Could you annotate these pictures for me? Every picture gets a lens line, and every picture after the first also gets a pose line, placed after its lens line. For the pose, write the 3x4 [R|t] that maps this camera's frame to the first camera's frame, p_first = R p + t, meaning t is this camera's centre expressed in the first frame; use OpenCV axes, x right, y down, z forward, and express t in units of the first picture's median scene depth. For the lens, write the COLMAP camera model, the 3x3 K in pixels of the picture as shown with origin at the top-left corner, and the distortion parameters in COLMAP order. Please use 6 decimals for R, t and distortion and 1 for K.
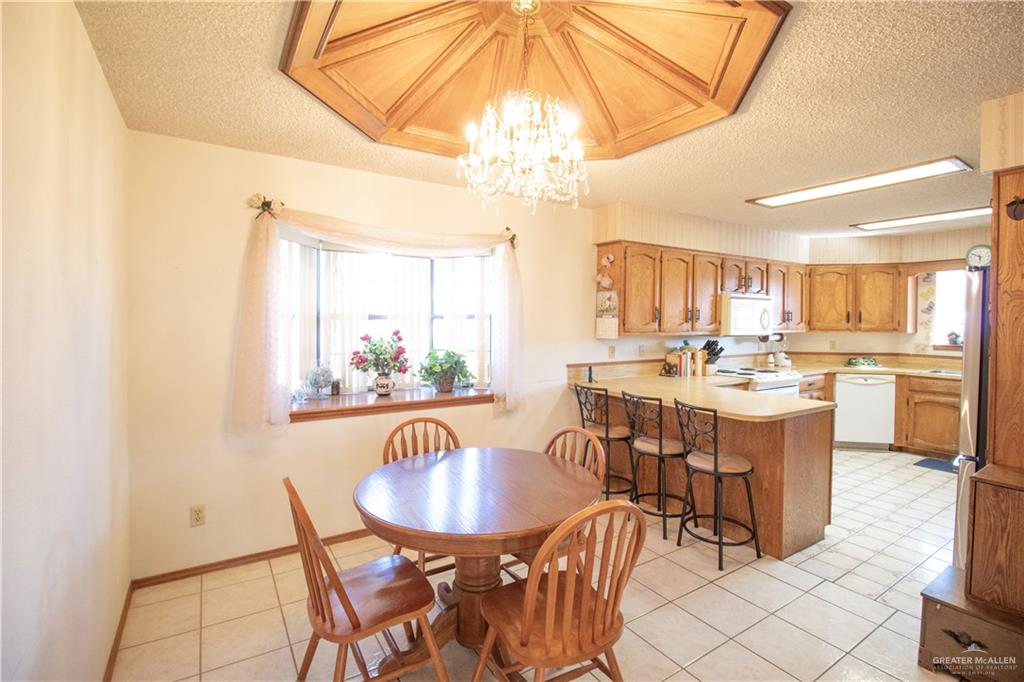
lens RADIAL K [[472.9, 0, 511.8], [0, 472.9, 327.9], [0, 0, 1]] dist [-0.001154, -0.011589]
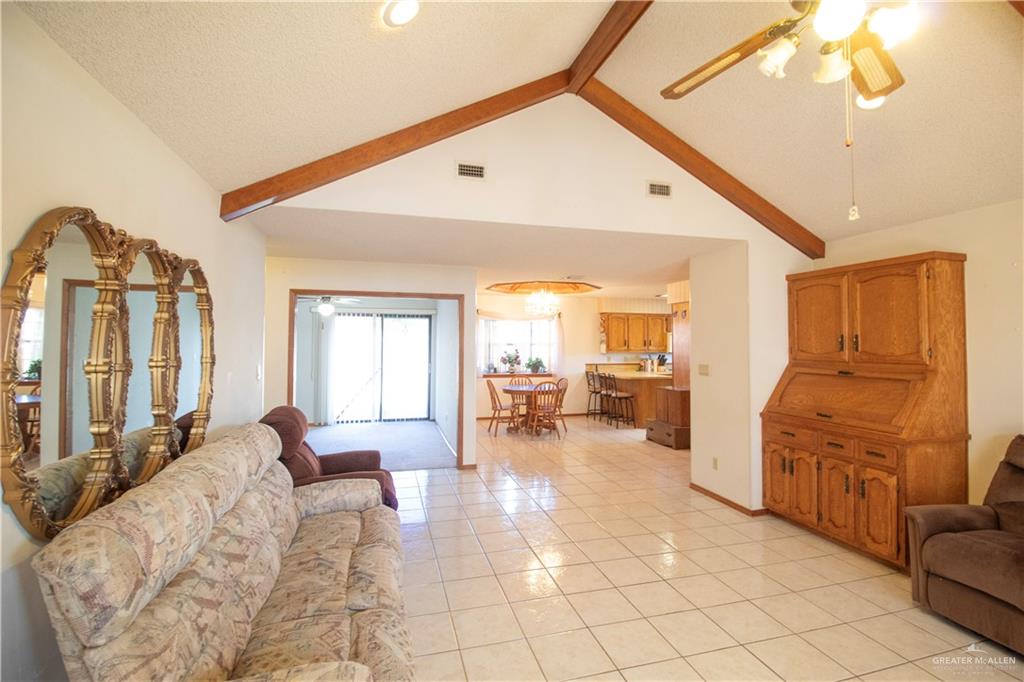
lens RADIAL K [[472.9, 0, 511.8], [0, 472.9, 327.9], [0, 0, 1]] dist [-0.001154, -0.011589]
pose [[0.954847, -0.011322, -0.296881, 0.484719], [-0.003212, 0.998822, -0.048420, 0.012425], [0.297080, 0.047187, 0.953686, -1.446794]]
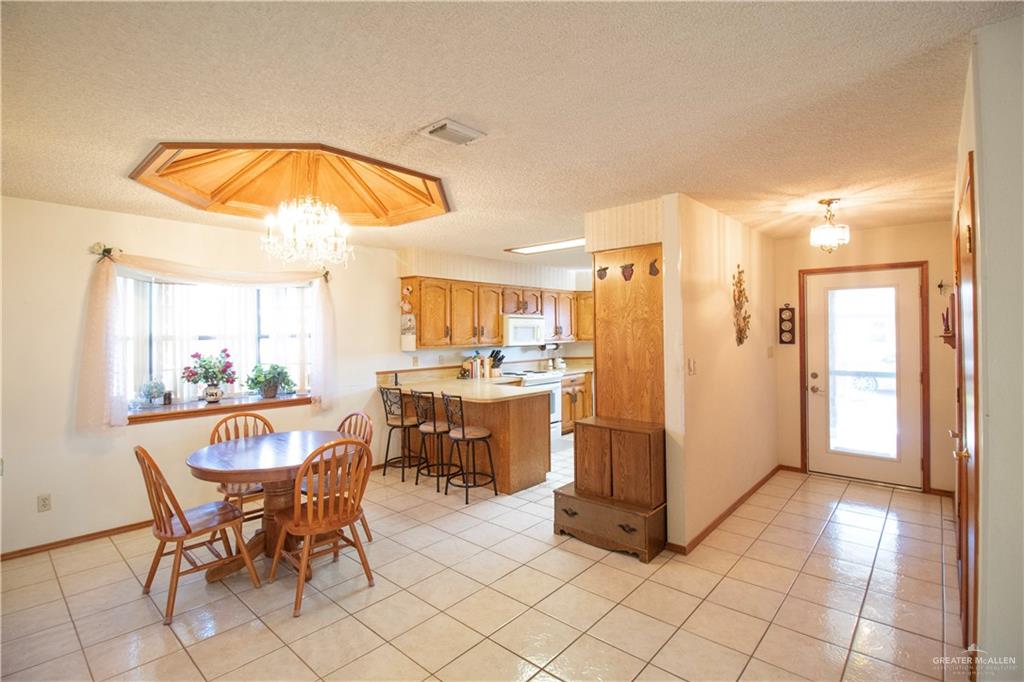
lens RADIAL K [[483.7, 0, 511.8], [0, 483.7, 327.7], [0, 0, 1]] dist [0.000068, -0.012408]
pose [[0.962186, -0.013120, 0.272076, 0.117472], [0.020469, 0.999498, -0.024189, -0.003048], [-0.271622, 0.028843, 0.961972, -0.360735]]
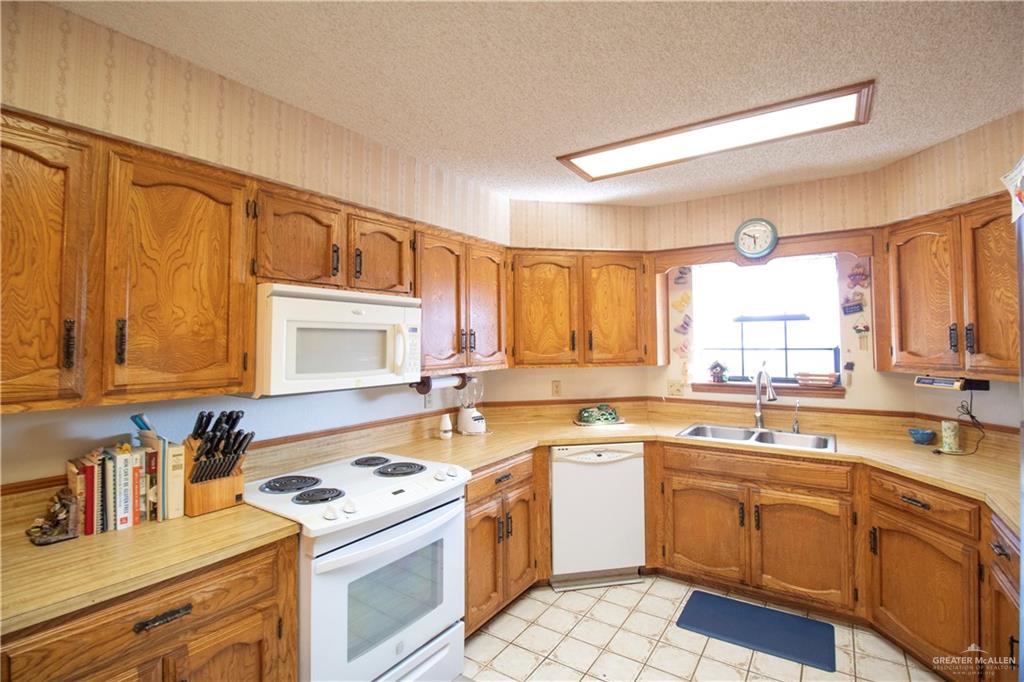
lens RADIAL K [[472.9, 0, 511.8], [0, 472.9, 327.9], [0, 0, 1]] dist [-0.001154, -0.011589]
pose [[0.918369, -0.000410, 0.395726, 0.571263], [0.019753, 0.998800, -0.044806, -0.019416], [-0.395233, 0.048965, 0.917275, 0.684216]]
